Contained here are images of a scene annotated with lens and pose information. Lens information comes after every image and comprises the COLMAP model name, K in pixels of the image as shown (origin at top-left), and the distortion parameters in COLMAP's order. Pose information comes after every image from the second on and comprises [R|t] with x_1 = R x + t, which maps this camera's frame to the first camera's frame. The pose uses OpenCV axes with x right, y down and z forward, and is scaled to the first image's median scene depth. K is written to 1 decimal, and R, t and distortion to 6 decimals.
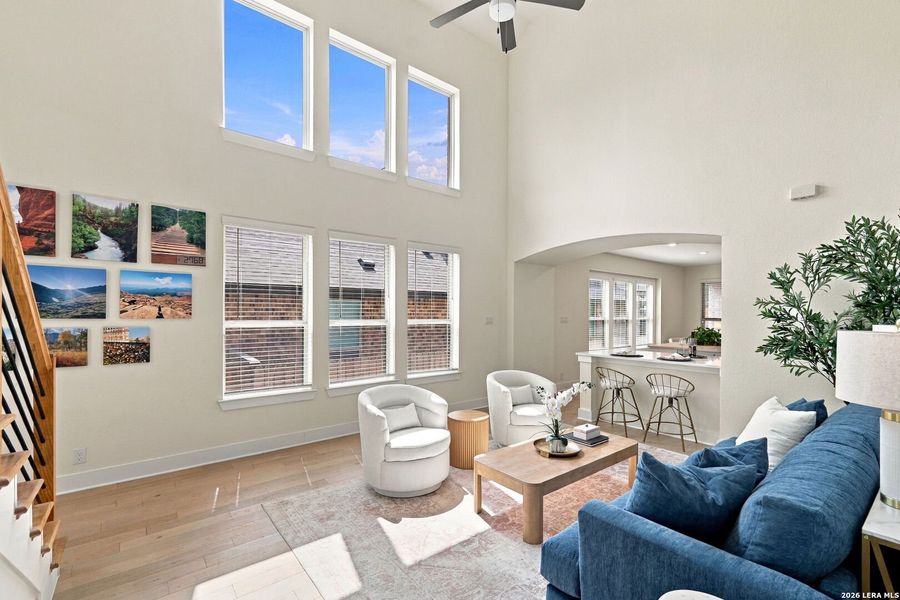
lens RADIAL K [[388.3, 0, 437.1], [0, 388.3, 311.6], [0, 0, 1]] dist [-0.000184, 0.000099]
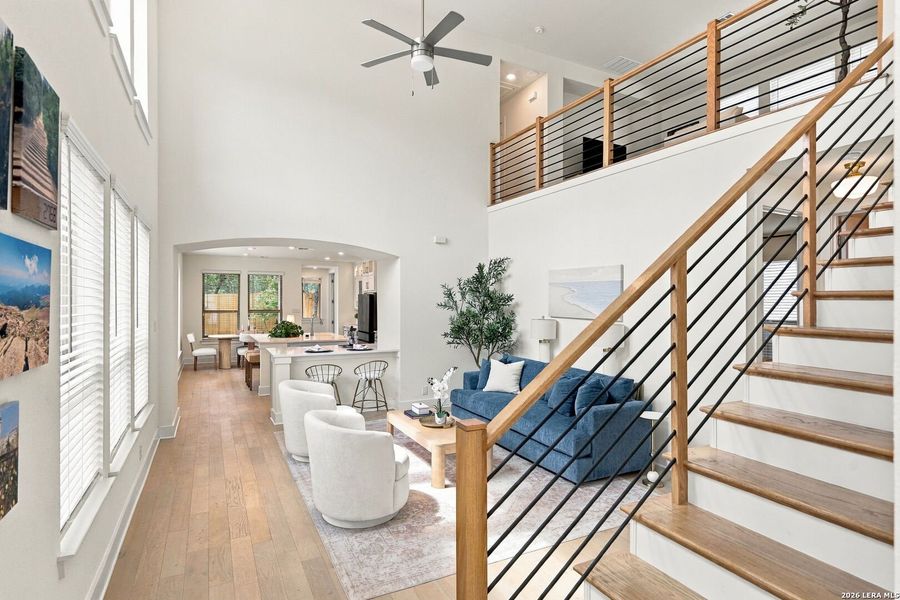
lens RADIAL K [[487.5, 0, 447.3], [0, 487.5, 298.4], [0, 0, 1]] dist [-0.000917, -0.001859]
pose [[0.193562, -0.000308, 0.981088, -1.086134], [-0.007777, 0.999968, 0.001848, -0.059091], [-0.981057, -0.007988, 0.193553, 0.545368]]
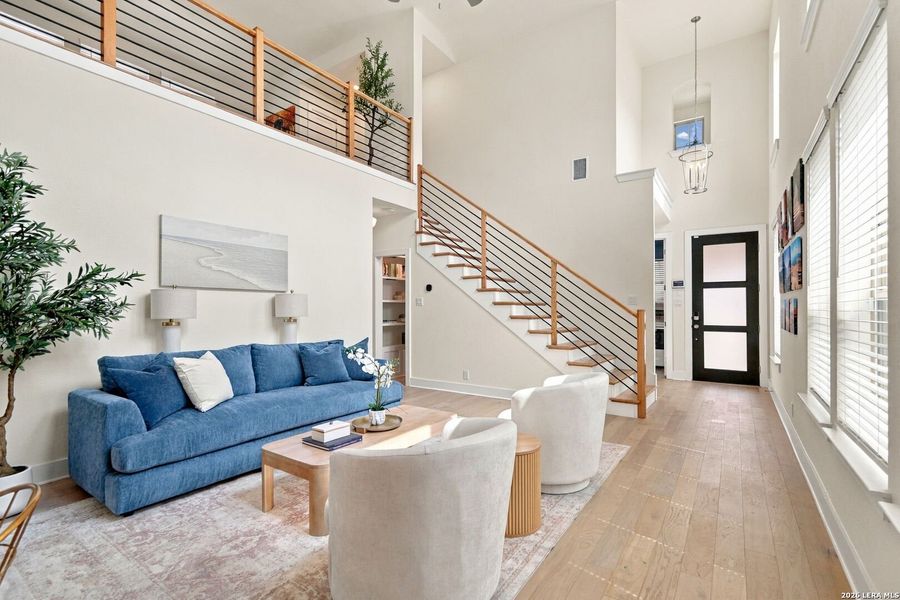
lens RADIAL K [[429.2, 0, 449.7], [0, 429.2, 302.3], [0, 0, 1]] dist [0.005255, 0.000605]
pose [[-0.945109, -0.003034, -0.326742, 0.414118], [-0.001435, 0.999986, -0.005136, 0.050805], [0.326753, -0.004385, -0.945100, 1.718590]]
